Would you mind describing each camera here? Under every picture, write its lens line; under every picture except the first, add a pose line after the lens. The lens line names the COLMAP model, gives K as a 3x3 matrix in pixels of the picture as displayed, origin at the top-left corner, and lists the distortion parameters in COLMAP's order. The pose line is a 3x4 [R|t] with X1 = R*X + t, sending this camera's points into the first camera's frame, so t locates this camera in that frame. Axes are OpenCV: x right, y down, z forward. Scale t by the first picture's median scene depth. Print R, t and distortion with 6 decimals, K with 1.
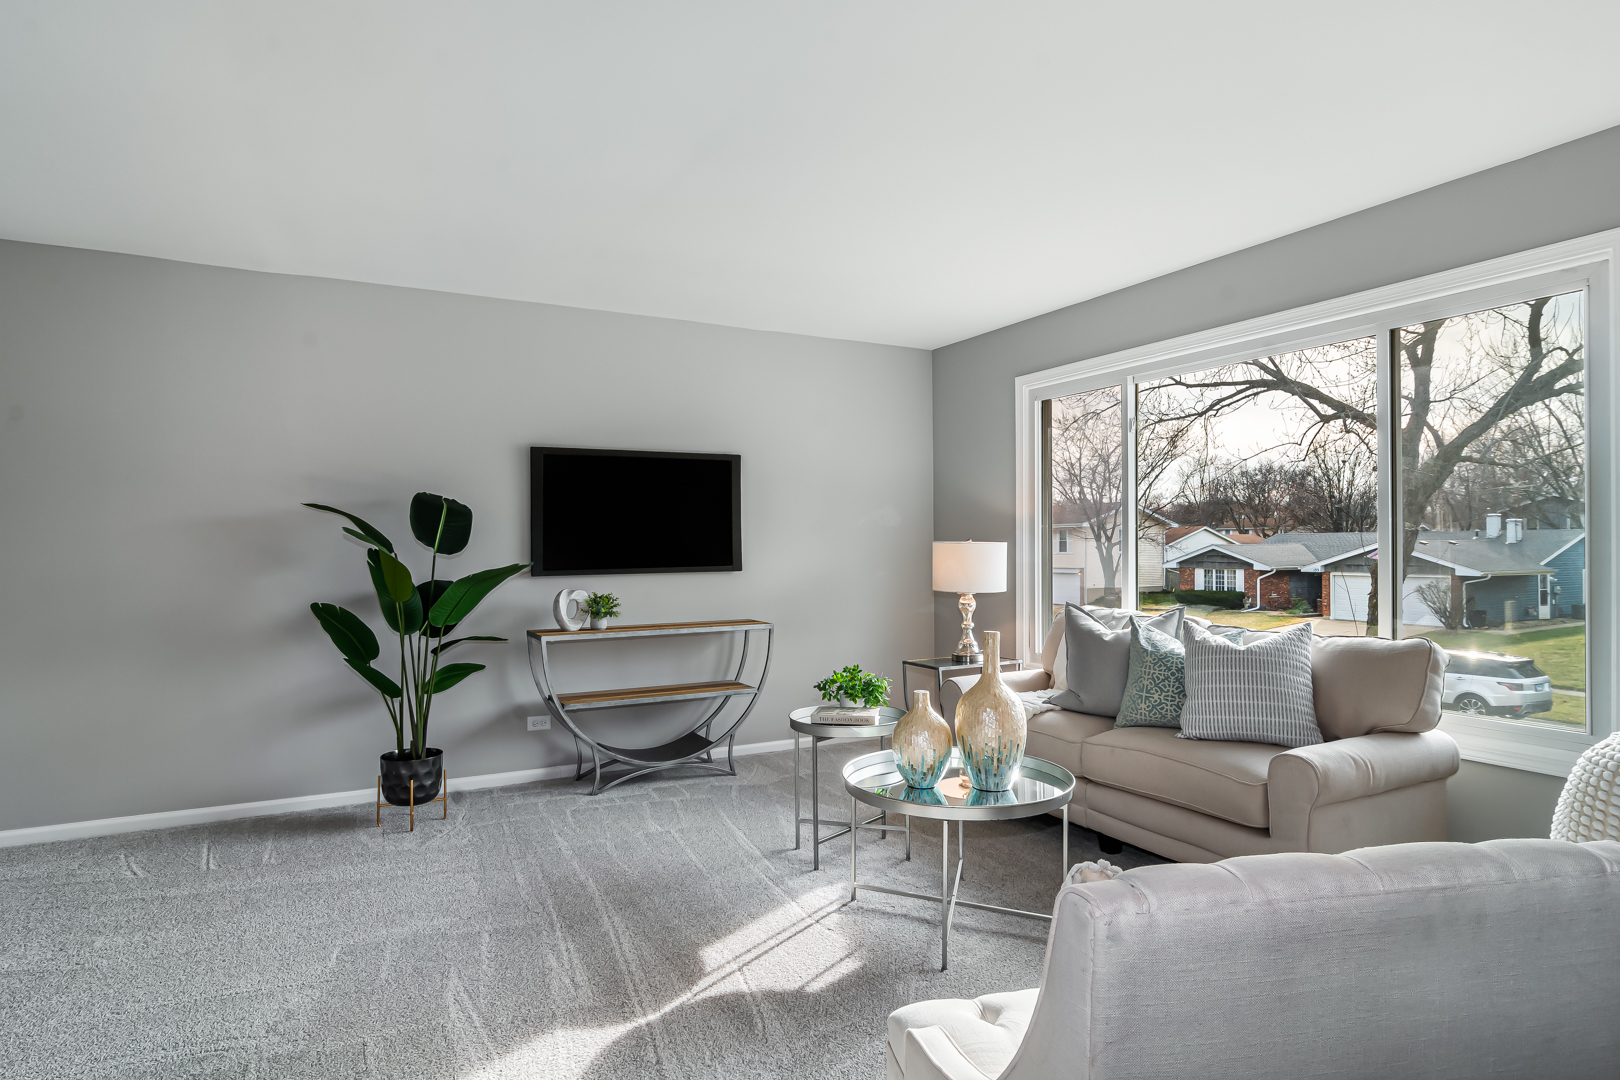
lens RADIAL K [[866.8, 0, 800.8], [0, 866.8, 535.8], [0, 0, 1]] dist [0.001118, 0.000434]
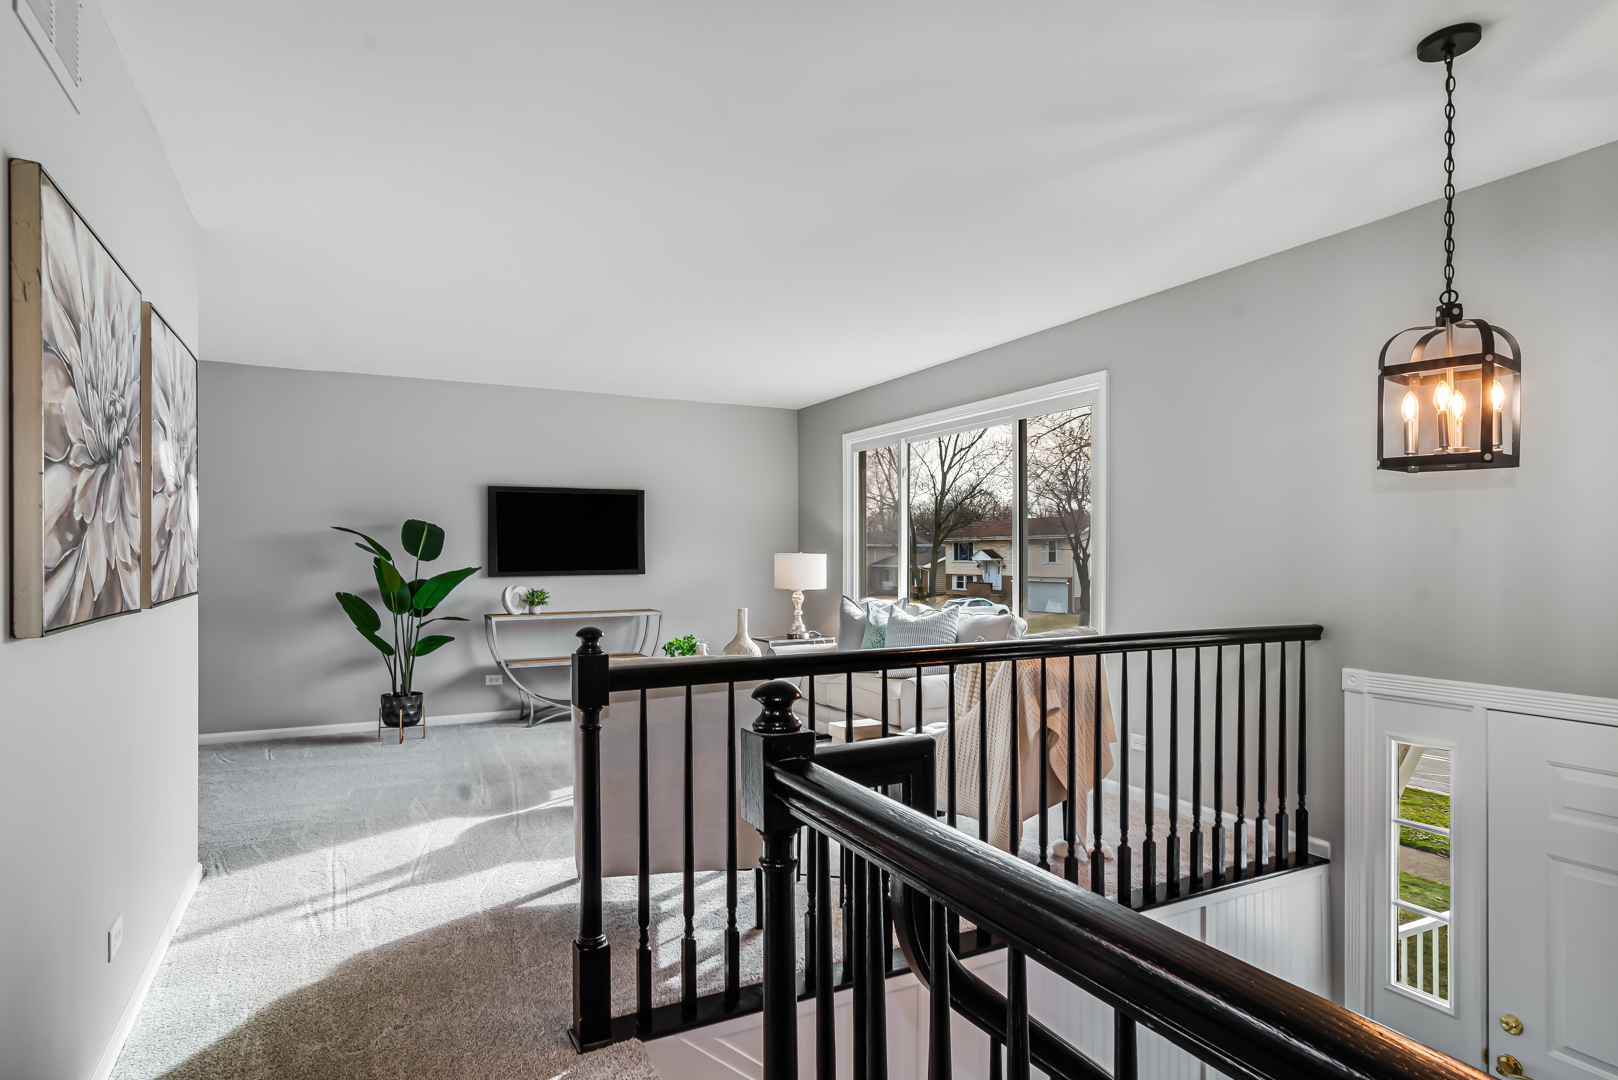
lens RADIAL K [[860.7, 0, 801.0], [0, 860.7, 538.1], [0, 0, 1]] dist [0.003394, 0.002282]
pose [[0.999890, 0.002402, -0.014614, 0.247031], [-0.002538, 0.999954, -0.009259, -0.005875], [0.014591, 0.009295, 0.999850, -0.453355]]
